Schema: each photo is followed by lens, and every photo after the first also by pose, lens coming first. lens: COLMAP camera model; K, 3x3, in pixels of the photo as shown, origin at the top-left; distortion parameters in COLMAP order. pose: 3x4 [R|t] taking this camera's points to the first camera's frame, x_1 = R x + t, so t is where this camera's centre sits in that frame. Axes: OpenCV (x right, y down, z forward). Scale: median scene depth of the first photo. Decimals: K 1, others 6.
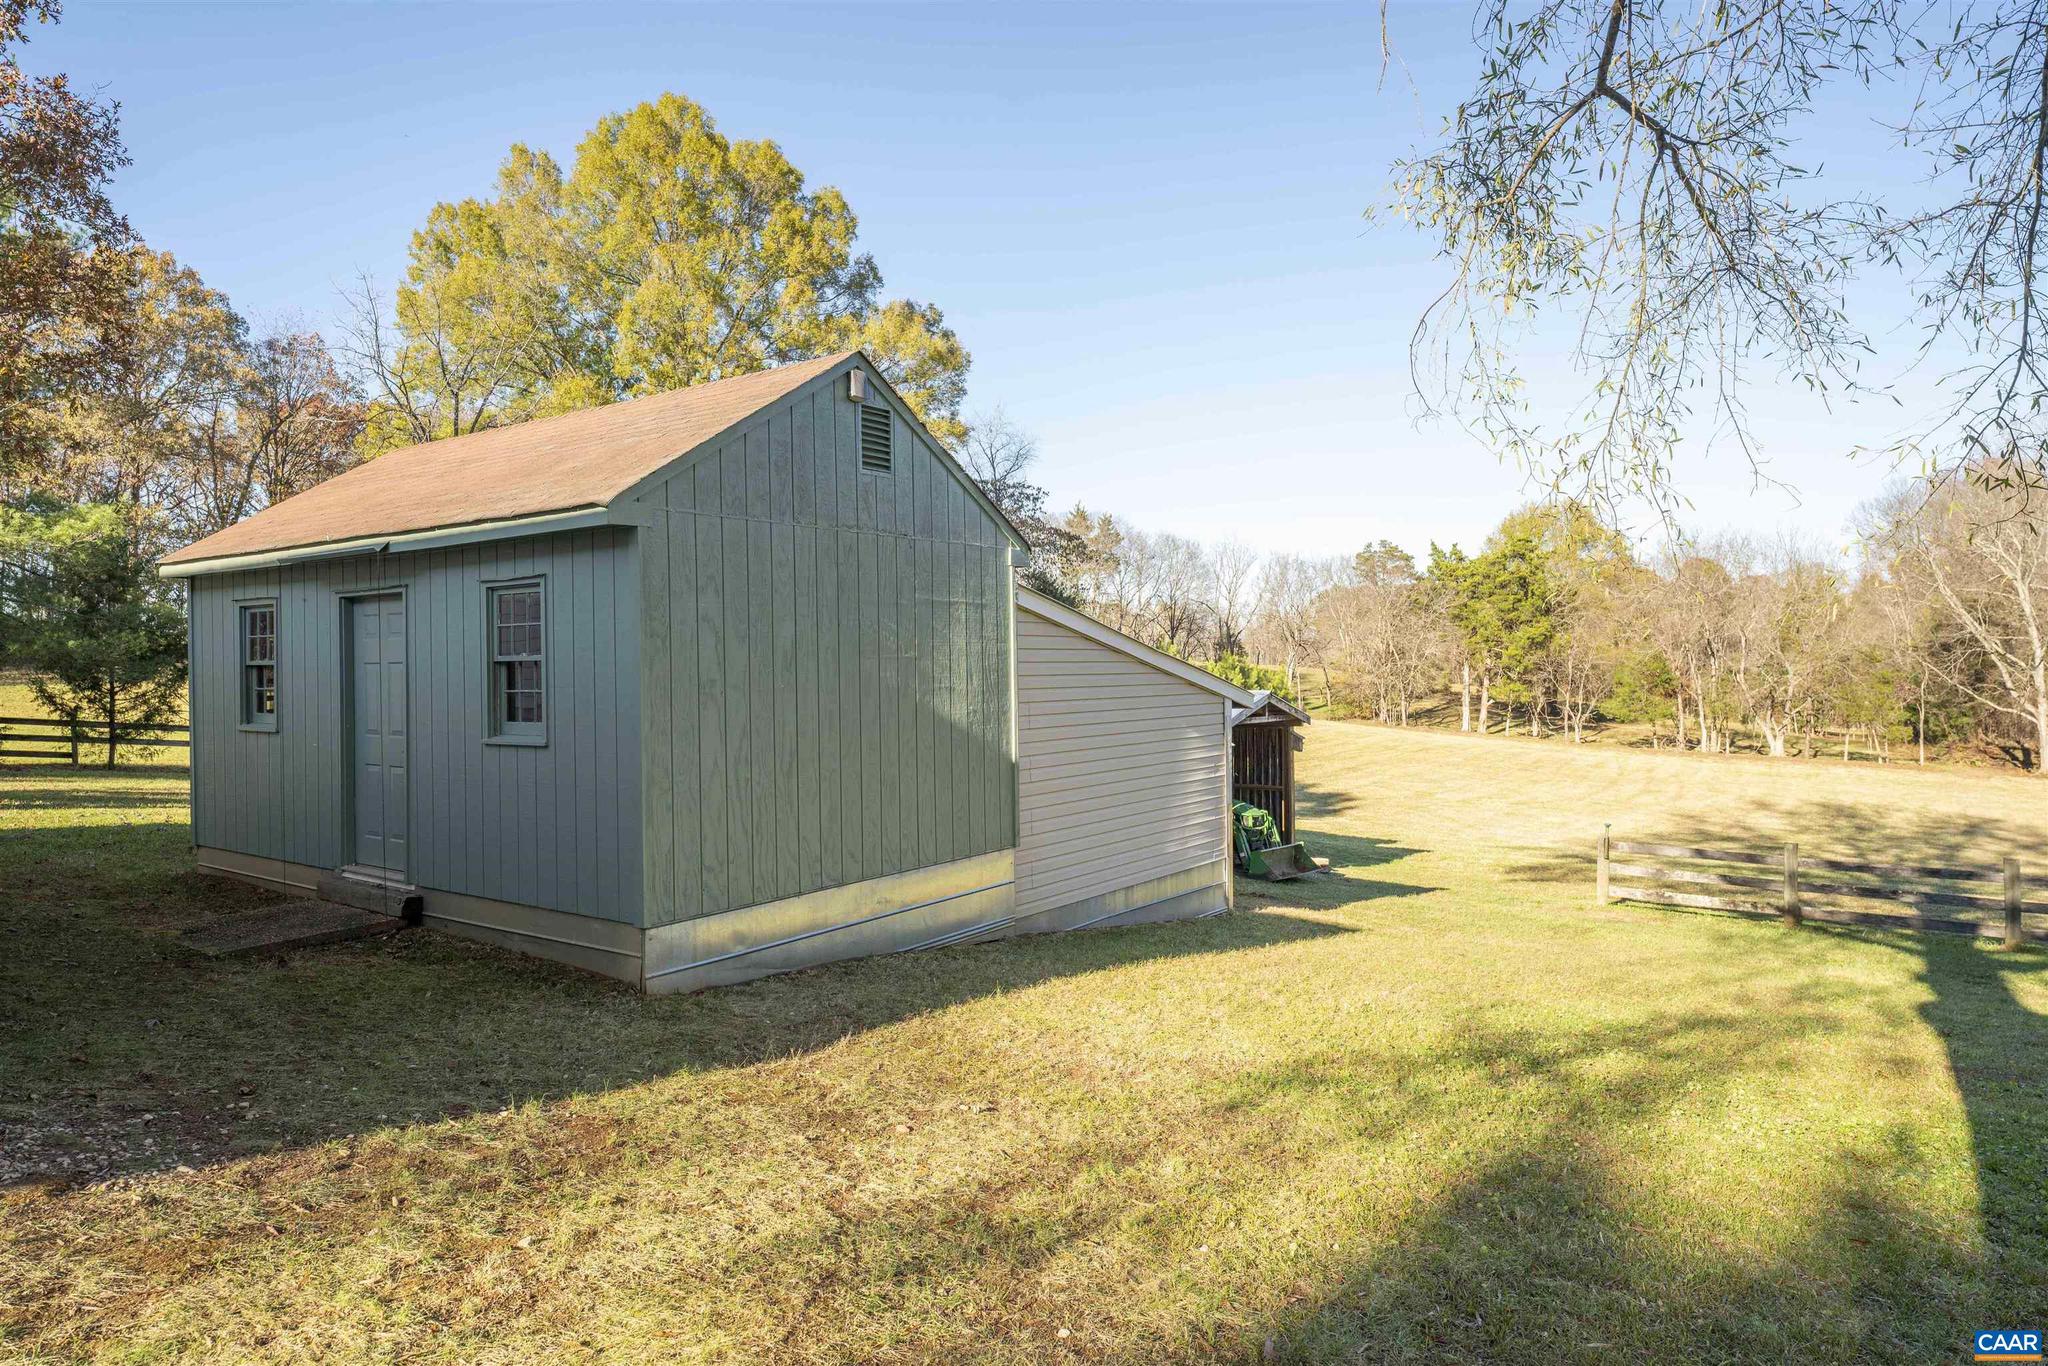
lens RADIAL K [[1195.2, 0, 1024.0], [0, 1195.2, 683.0], [0, 0, 1]] dist [0.003569, -0.000014]
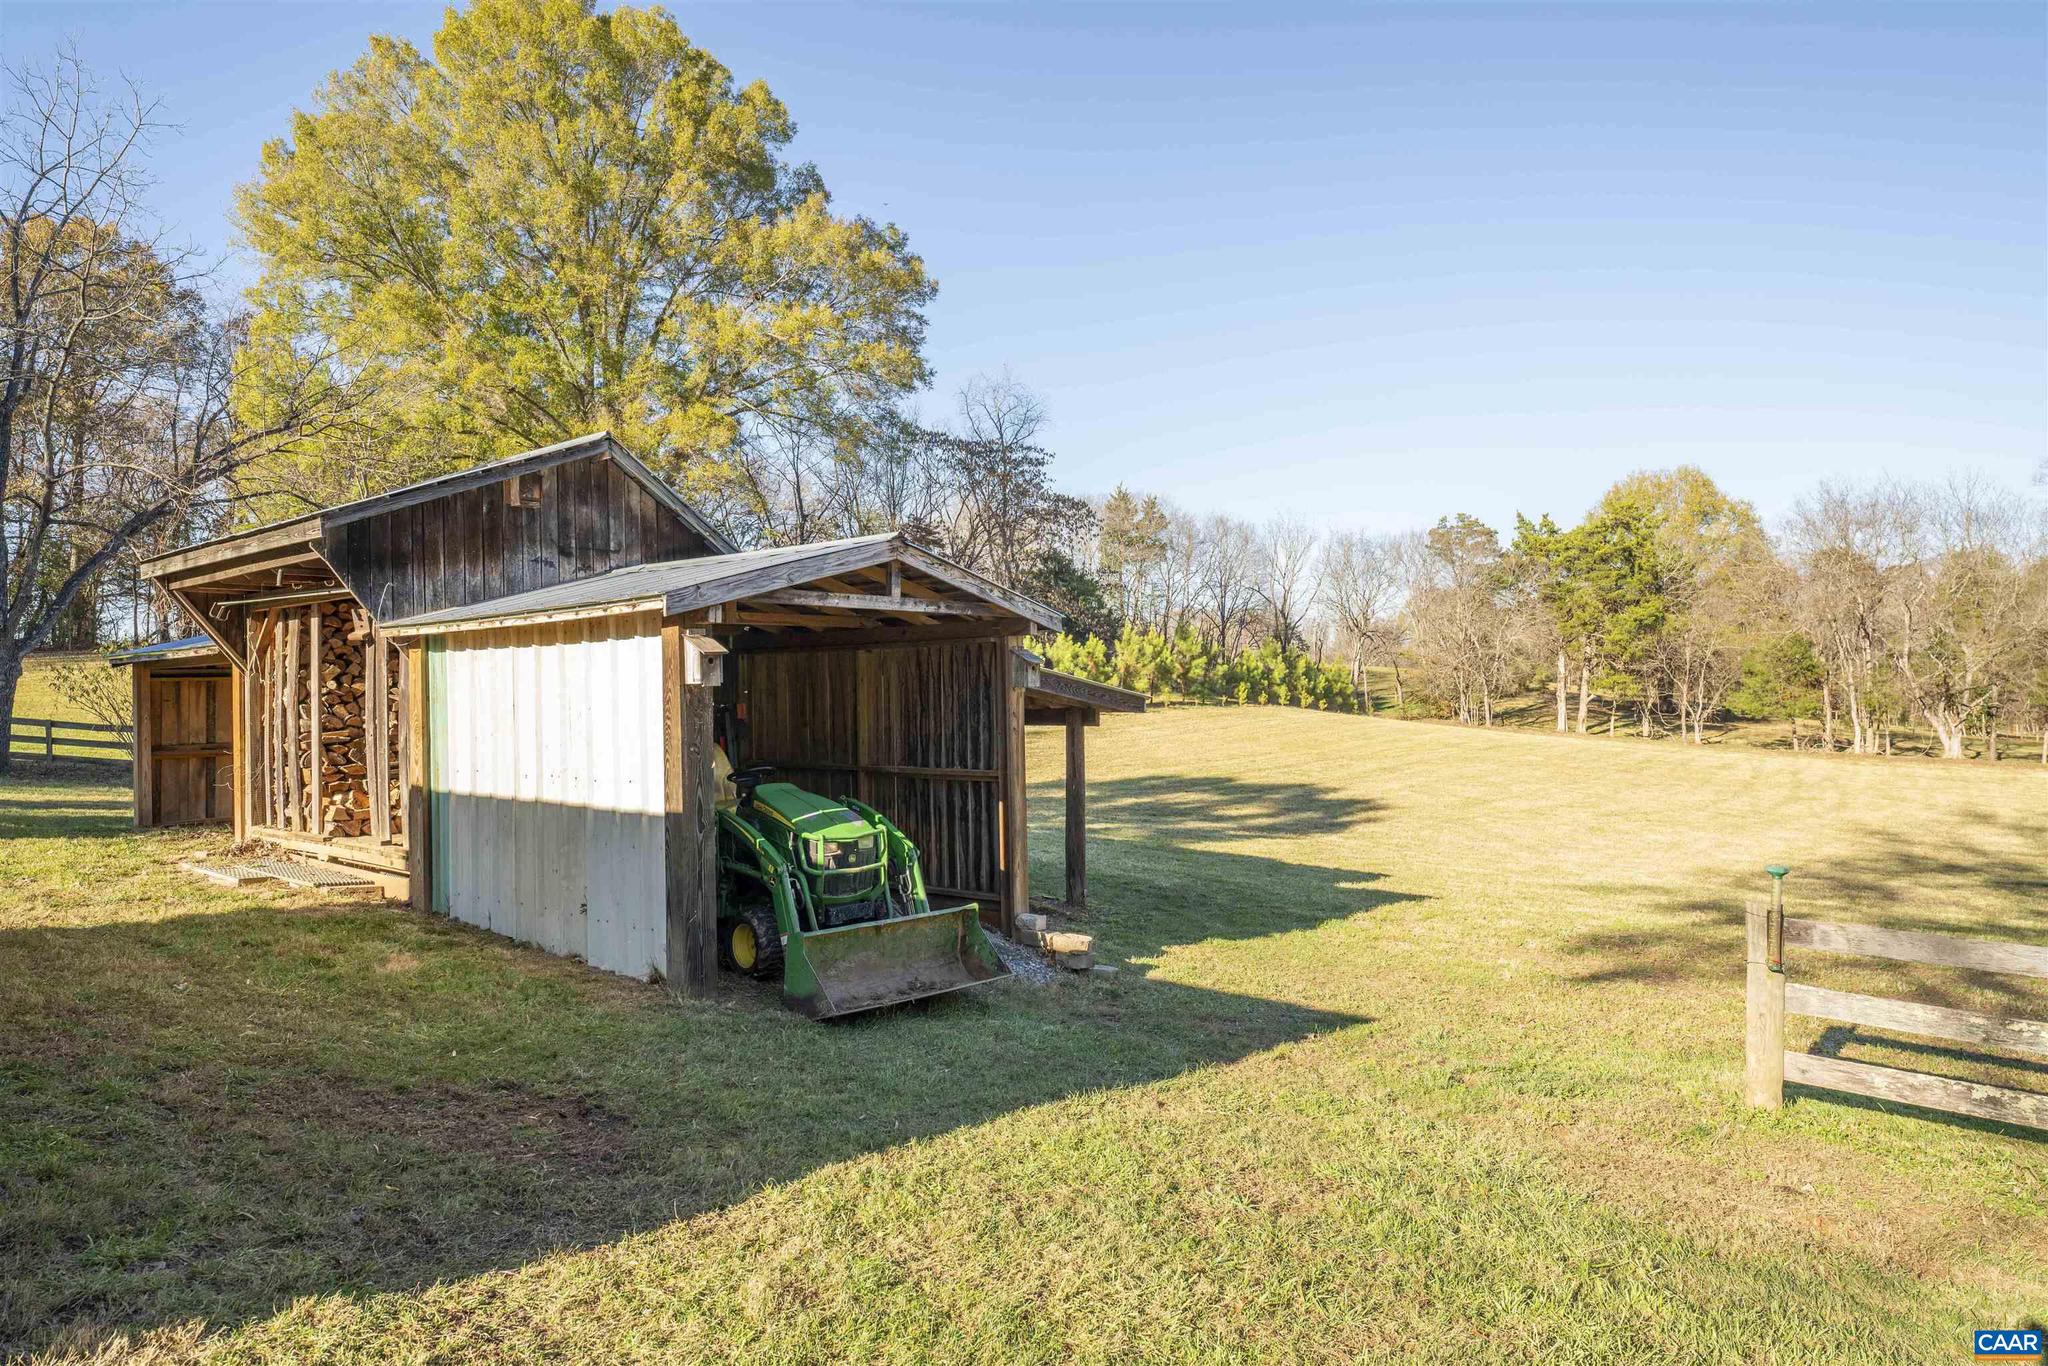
lens RADIAL K [[1170.2, 0, 1024.0], [0, 1170.2, 683.0], [0, 0, 1]] dist [0.004799, 0.000203]
pose [[0.996029, -0.008901, -0.088578, 0.063076], [0.007787, 0.999886, -0.012915, 0.014142], [0.088683, 0.012174, 0.995986, 0.134591]]
